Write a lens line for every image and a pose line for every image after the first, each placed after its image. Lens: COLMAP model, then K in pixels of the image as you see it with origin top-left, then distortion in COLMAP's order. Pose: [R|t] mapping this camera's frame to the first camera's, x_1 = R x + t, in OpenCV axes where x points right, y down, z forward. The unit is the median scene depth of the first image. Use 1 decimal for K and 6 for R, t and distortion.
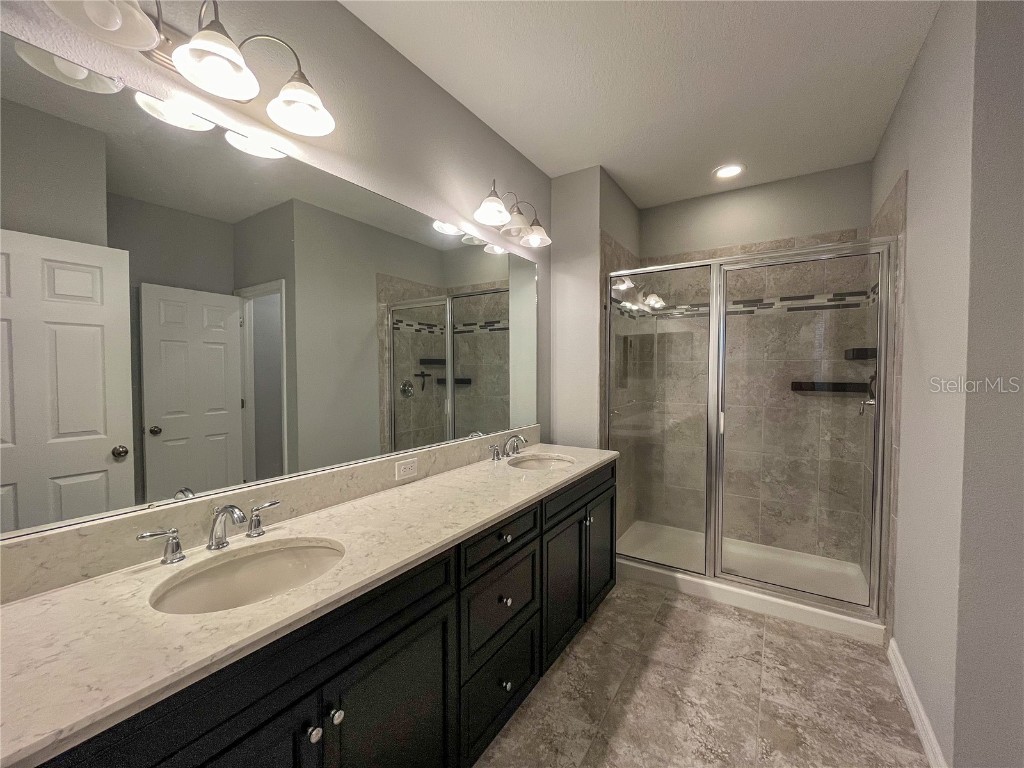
lens RADIAL K [[434.5, 0, 508.5], [0, 434.5, 384.2], [0, 0, 1]] dist [-0.003125, -0.000114]
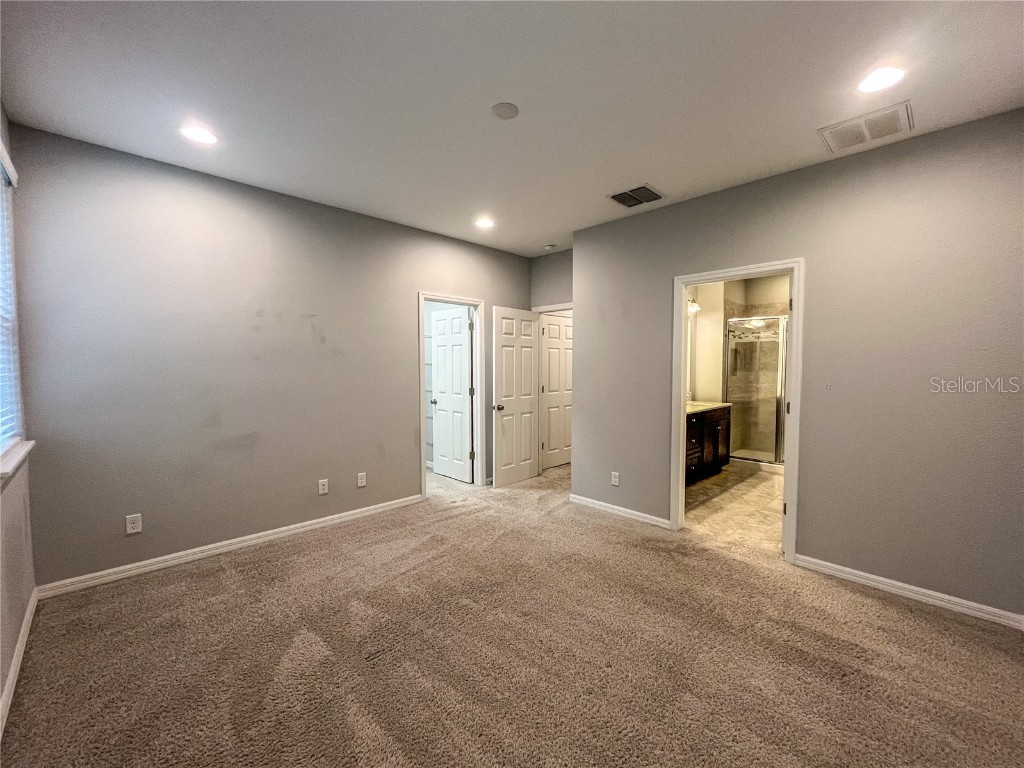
lens RADIAL K [[434.5, 0, 508.5], [0, 434.5, 384.2], [0, 0, 1]] dist [-0.003125, -0.000114]
pose [[0.975943, 0.012007, -0.217693, -0.325244], [-0.009216, 0.999862, 0.013832, 0.034983], [0.217829, -0.011493, 0.975919, -1.216076]]
